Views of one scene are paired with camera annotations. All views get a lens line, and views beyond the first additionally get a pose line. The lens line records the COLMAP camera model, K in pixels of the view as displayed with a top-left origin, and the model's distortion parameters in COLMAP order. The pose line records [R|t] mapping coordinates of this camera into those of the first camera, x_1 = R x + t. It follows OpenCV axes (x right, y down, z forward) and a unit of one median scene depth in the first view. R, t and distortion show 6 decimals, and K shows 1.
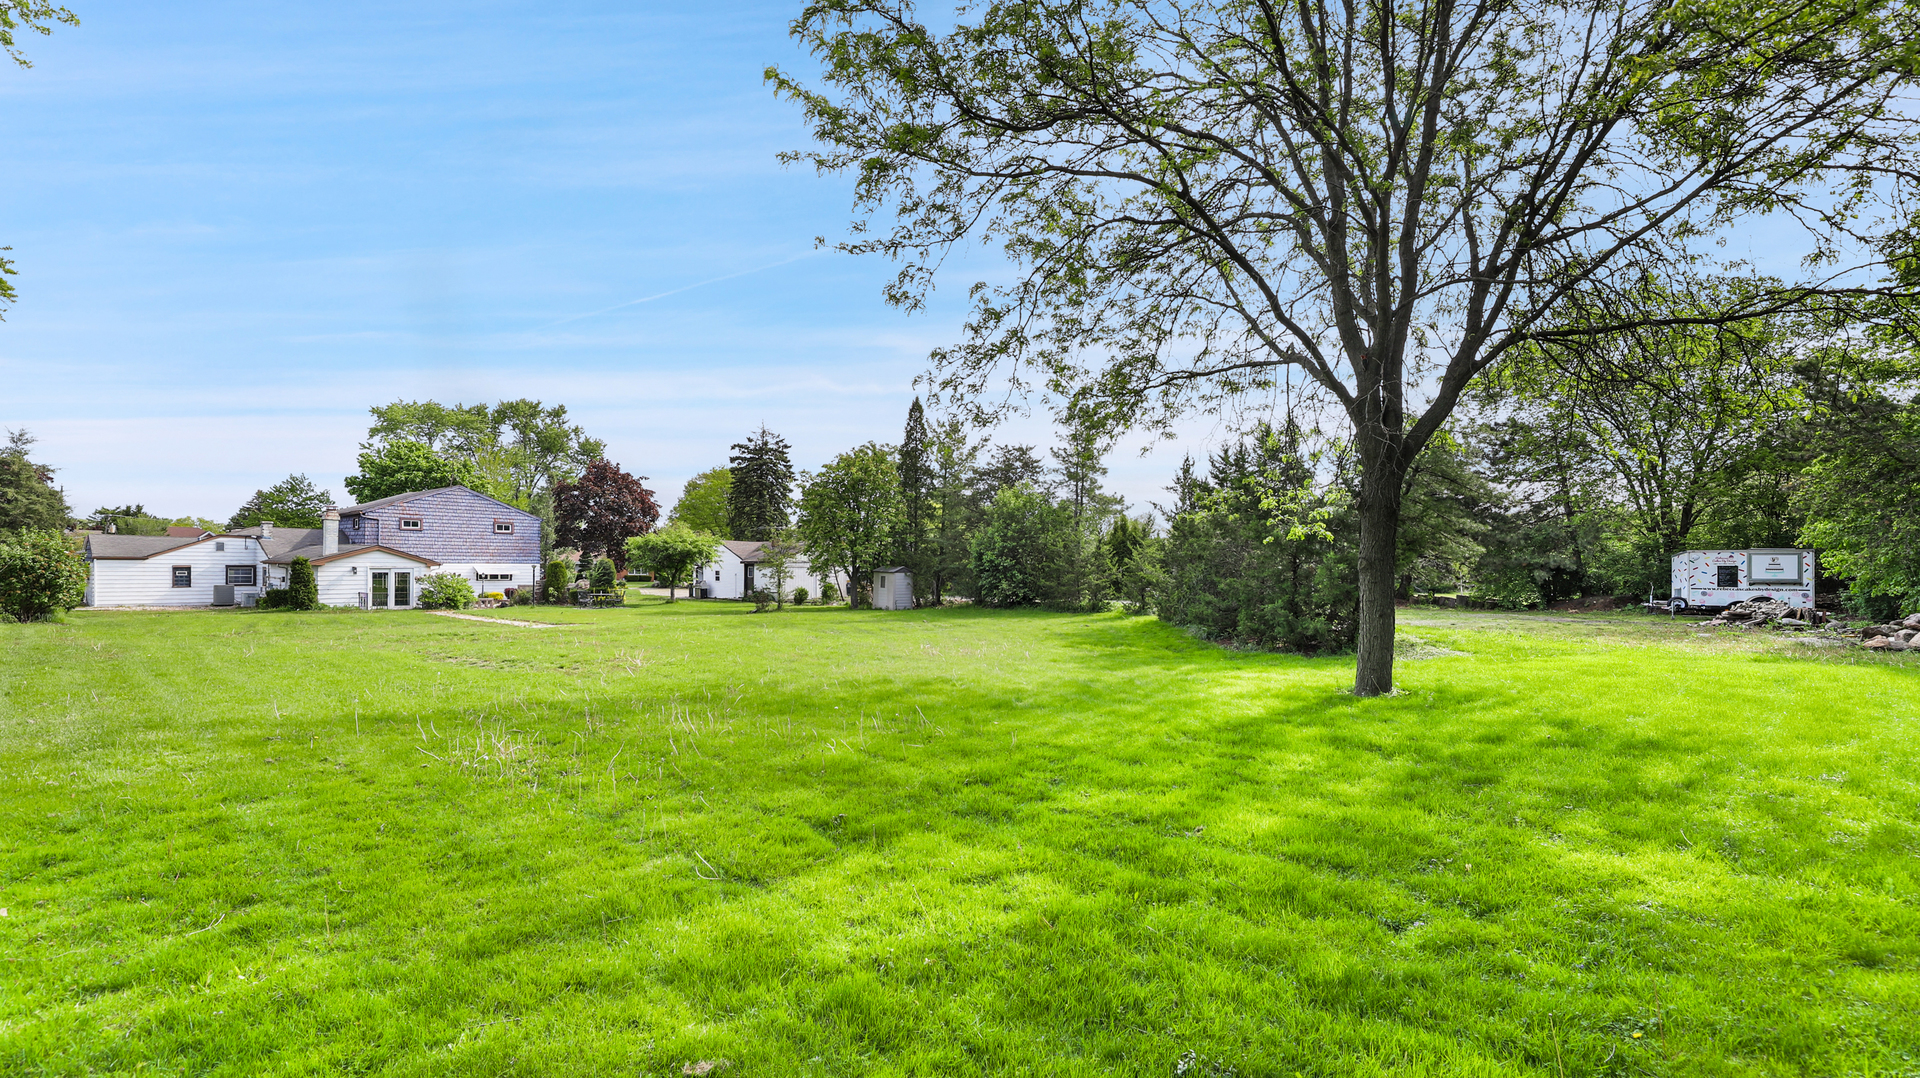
lens RADIAL K [[790.0, 0, 960.0], [0, 790.0, 539.0], [0, 0, 1]] dist [-0.000526, -0.000077]
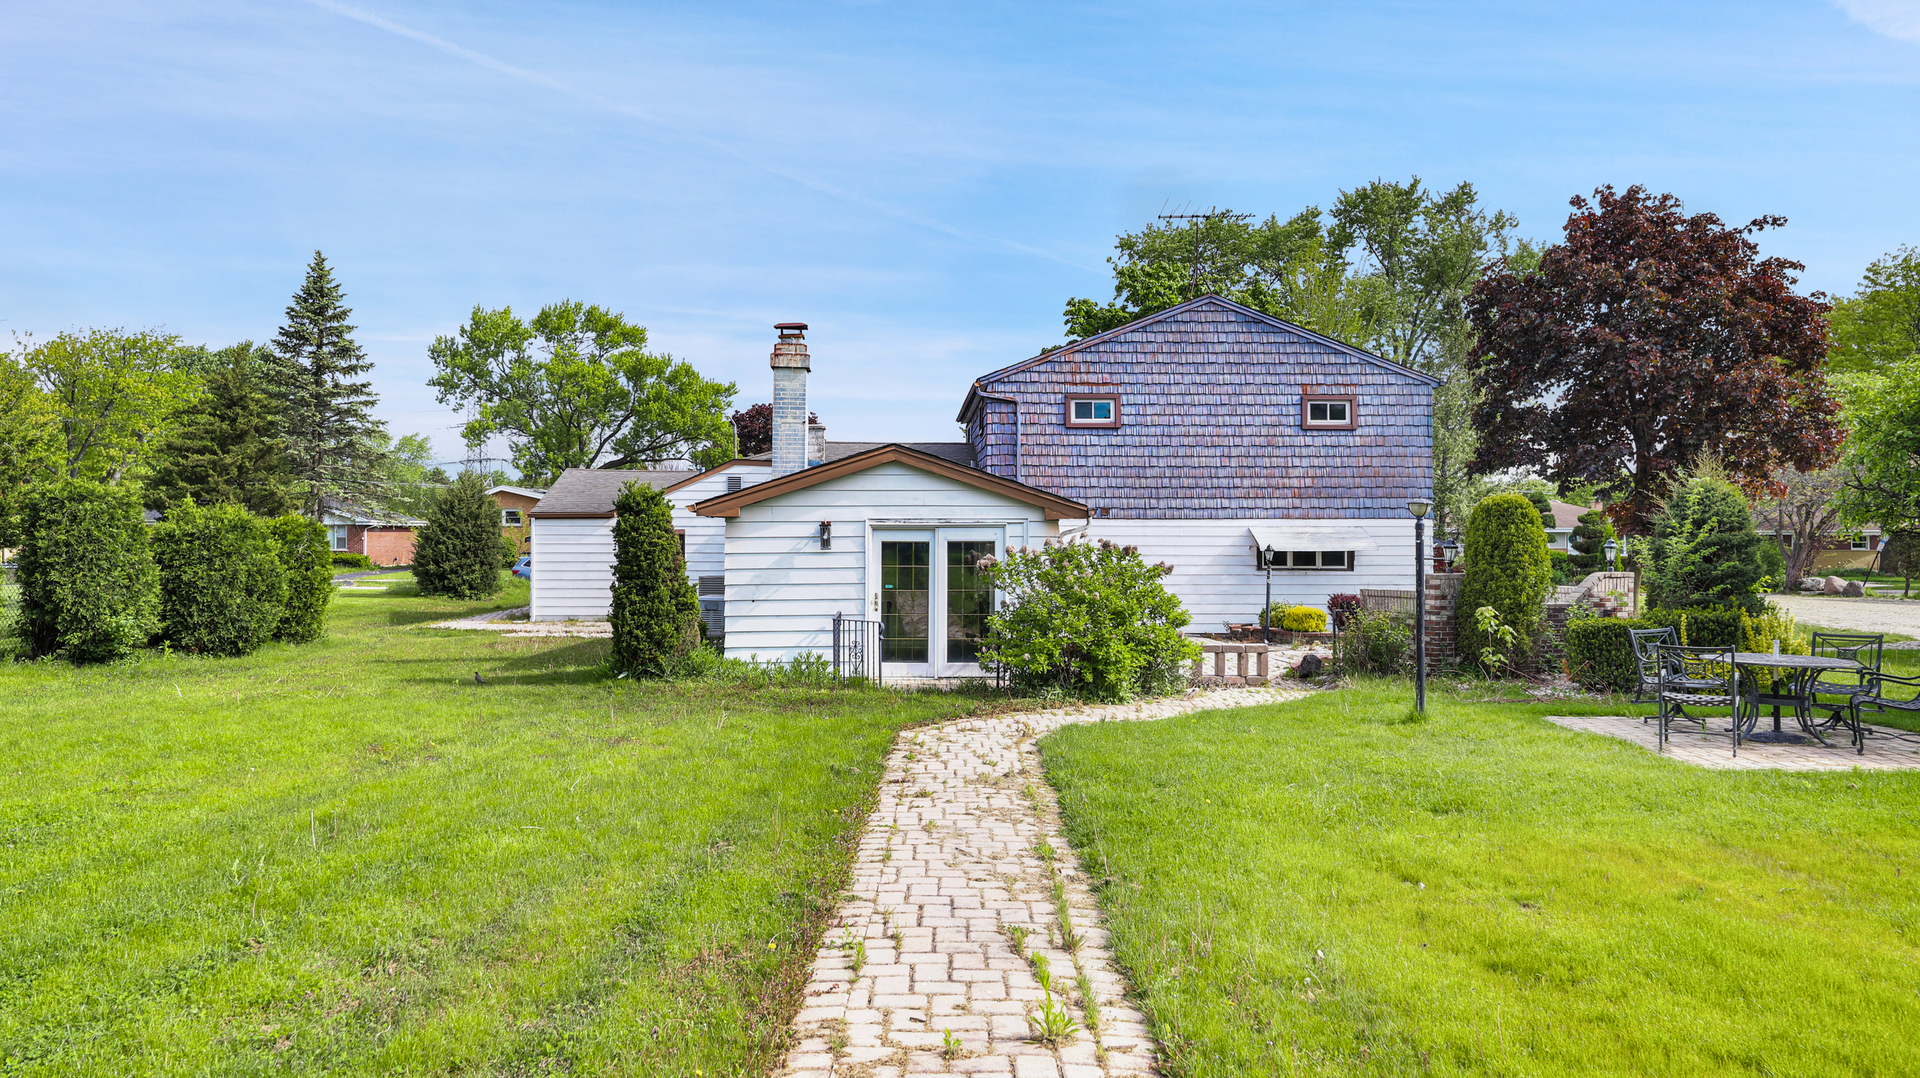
lens RADIAL K [[1389.2, 0, 960.0], [0, 1389.2, 539.0], [0, 0, 1]] dist [0.002003, 0.001075]
pose [[0.688547, -0.006690, -0.725161, -0.275018], [0.028740, 0.999424, 0.018068, 0.025179], [0.724622, -0.033282, 0.688343, 0.508881]]
